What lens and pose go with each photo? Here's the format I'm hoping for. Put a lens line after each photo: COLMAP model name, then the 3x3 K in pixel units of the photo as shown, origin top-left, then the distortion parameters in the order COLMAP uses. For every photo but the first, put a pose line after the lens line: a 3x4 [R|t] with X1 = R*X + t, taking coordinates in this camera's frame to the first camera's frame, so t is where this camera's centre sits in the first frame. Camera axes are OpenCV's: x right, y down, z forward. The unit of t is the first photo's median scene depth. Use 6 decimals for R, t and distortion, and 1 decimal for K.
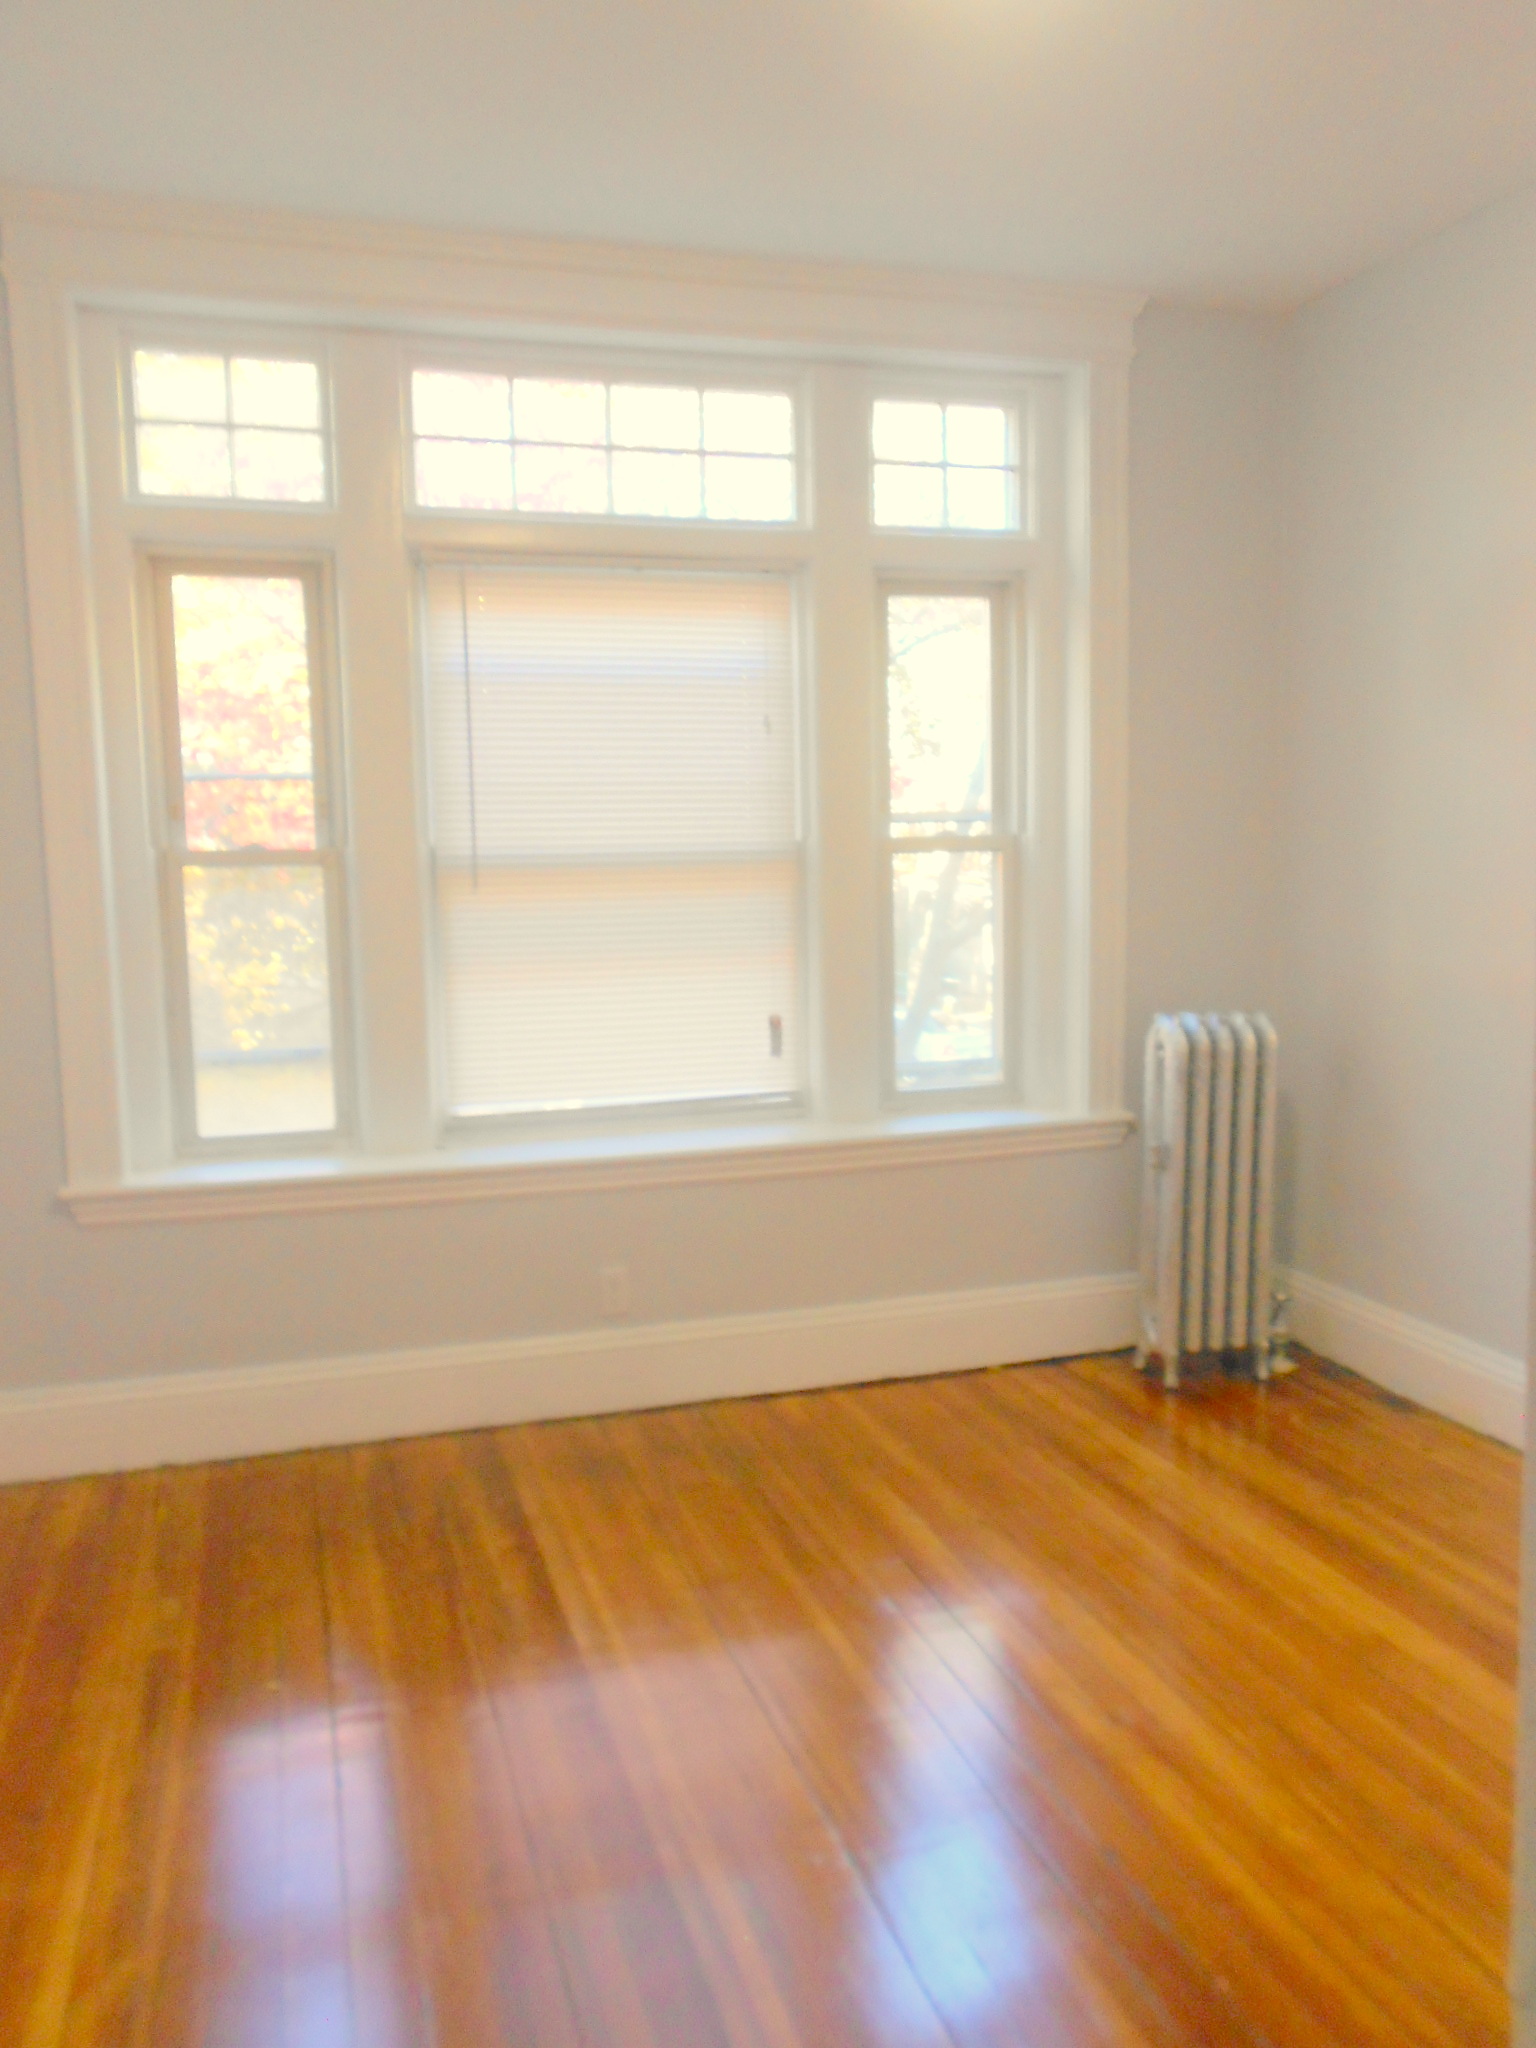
lens RADIAL K [[1667.0, 0, 768.8], [0, 1667.0, 1040.1], [0, 0, 1]] dist [-0.017707, -0.006272]
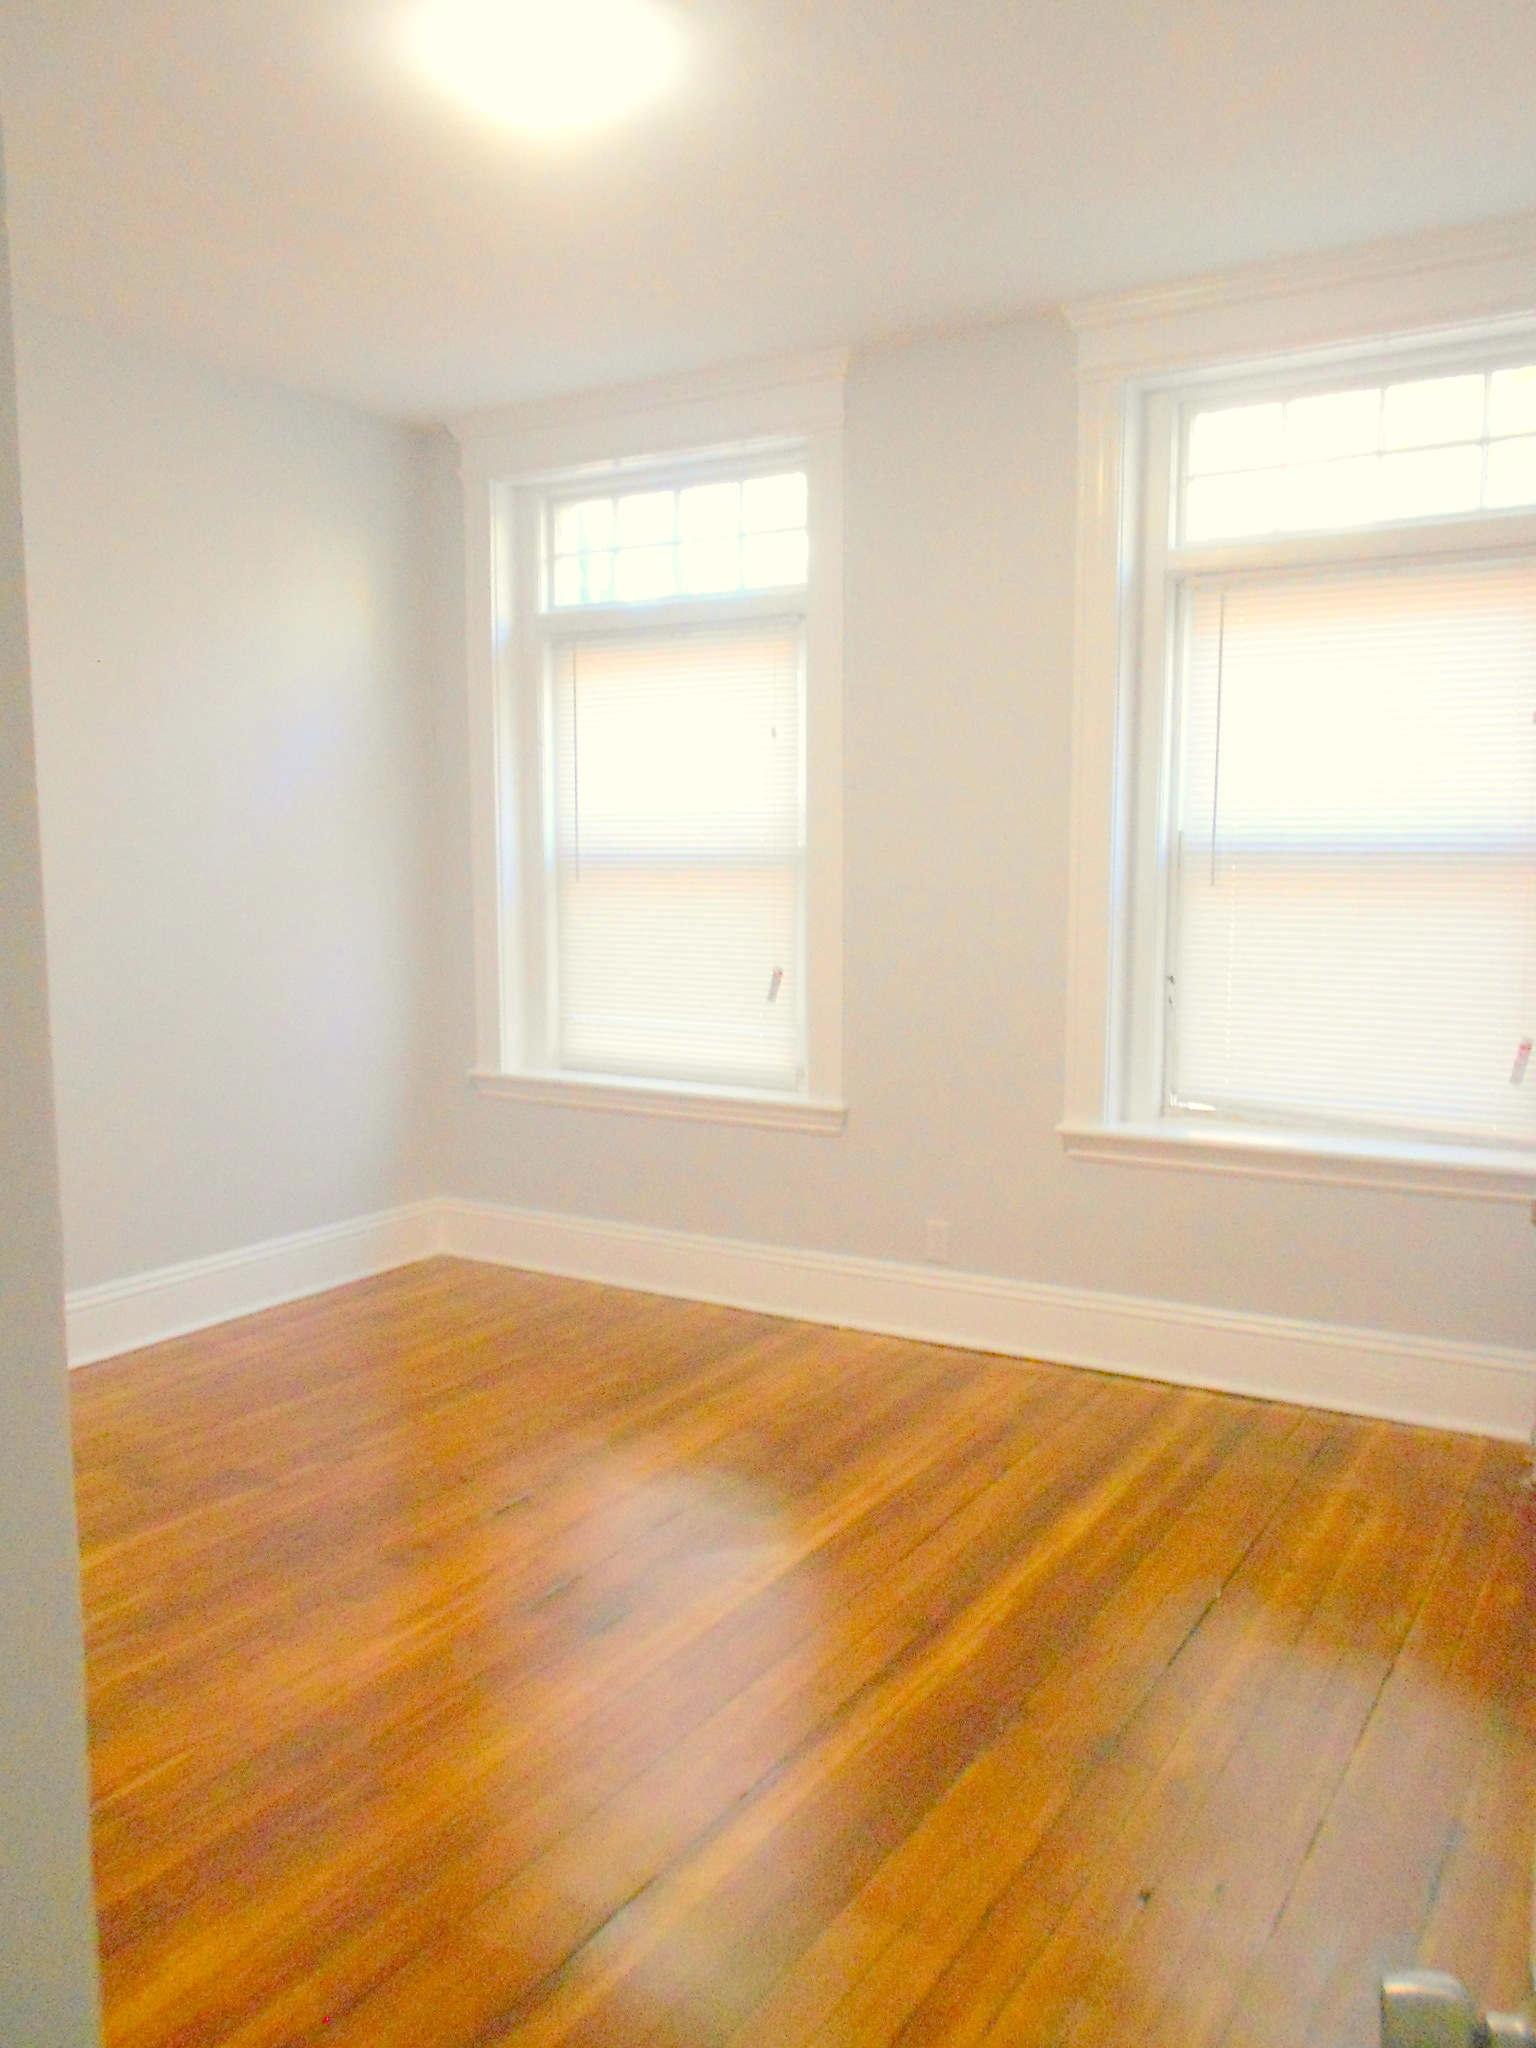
lens RADIAL K [[1565.5, 0, 770.2], [0, 1565.5, 1013.9], [0, 0, 1]] dist [-0.039690, 0.000682]
pose [[0.672926, 0.088189, -0.734434, 0.647055], [-0.091995, 0.995137, 0.035203, -0.029654], [0.733967, 0.043875, 0.677767, 0.186293]]
